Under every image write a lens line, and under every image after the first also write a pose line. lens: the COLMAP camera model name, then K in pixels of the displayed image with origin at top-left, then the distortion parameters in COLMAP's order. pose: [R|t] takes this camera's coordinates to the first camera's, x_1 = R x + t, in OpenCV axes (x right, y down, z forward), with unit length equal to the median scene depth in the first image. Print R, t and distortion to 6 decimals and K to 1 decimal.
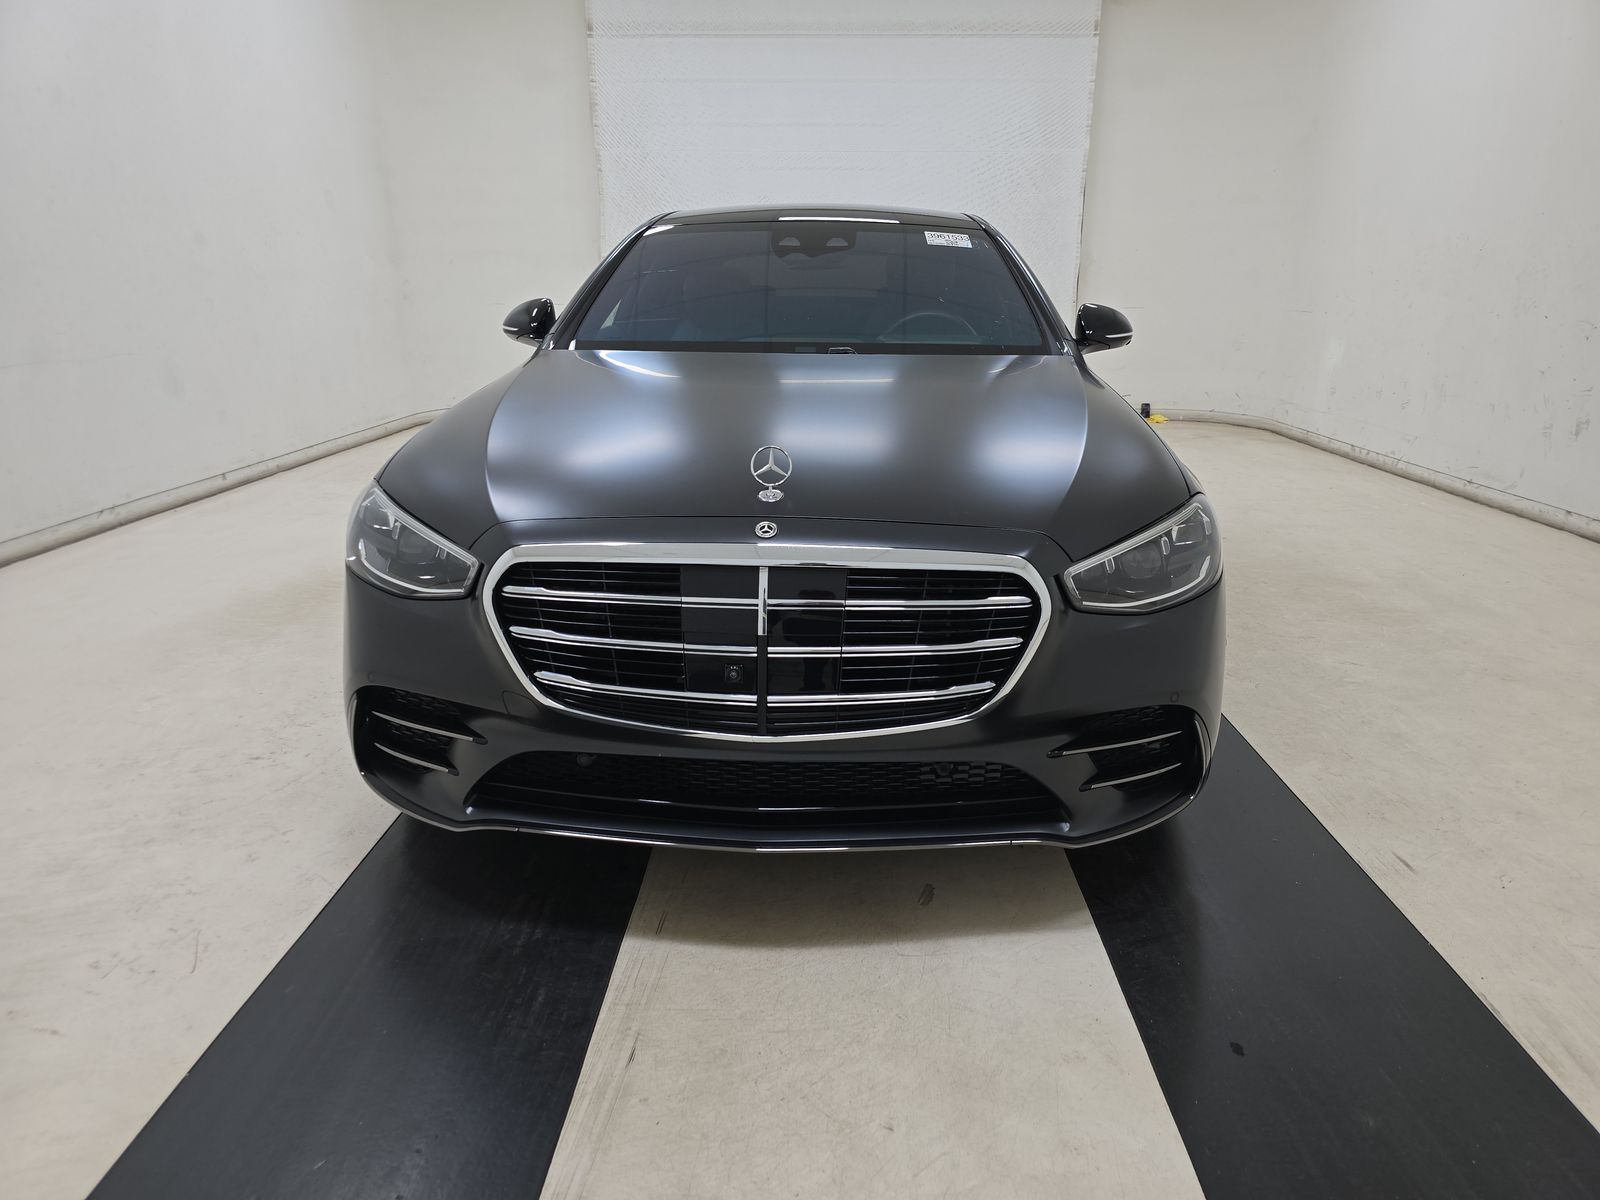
lens RADIAL K [[1088.1, 0, 811.8], [0, 1088.1, 601.1], [0, 0, 1]] dist [0.017848, -0.014979]
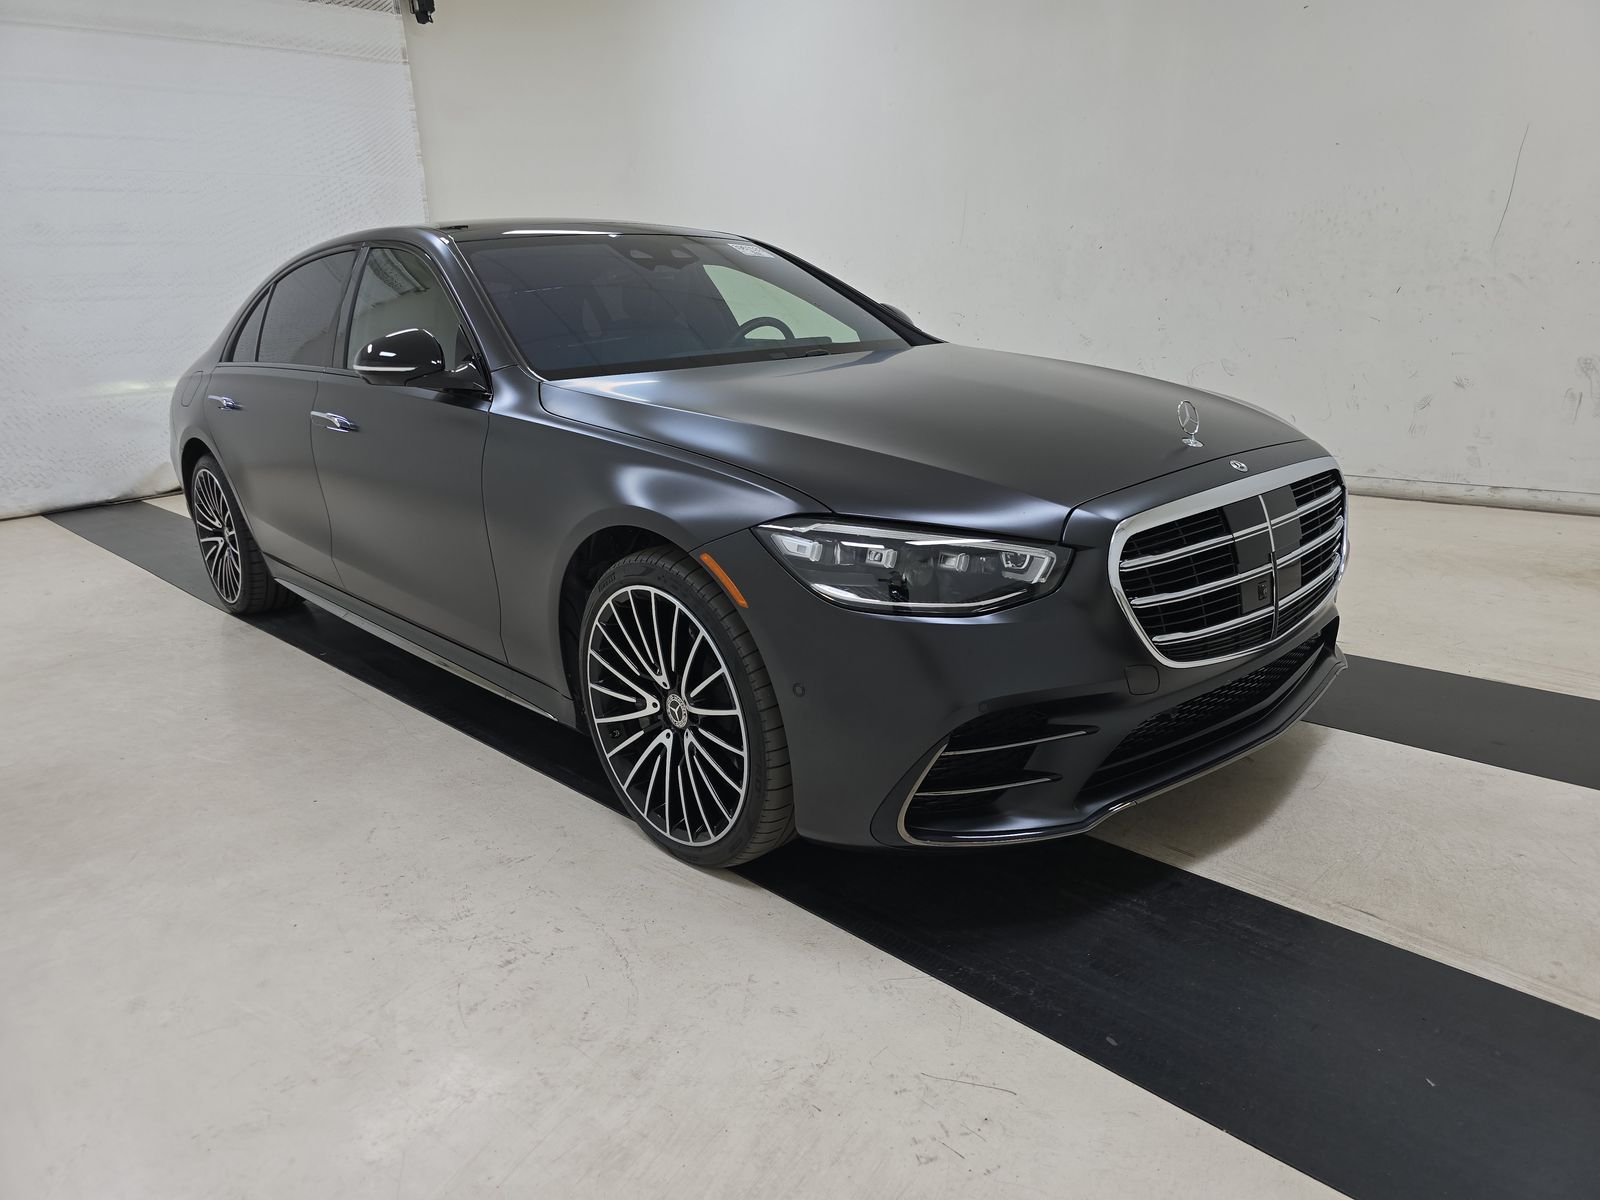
lens RADIAL K [[1088.1, 0, 812.5], [0, 1088.1, 604.0], [0, 0, 1]] dist [0.017848, -0.014979]
pose [[0.697674, -0.230312, 0.678385, -1.128404], [0.252573, 0.965190, 0.067928, -0.112550], [-0.670416, 0.123951, 0.731559, 0.441857]]
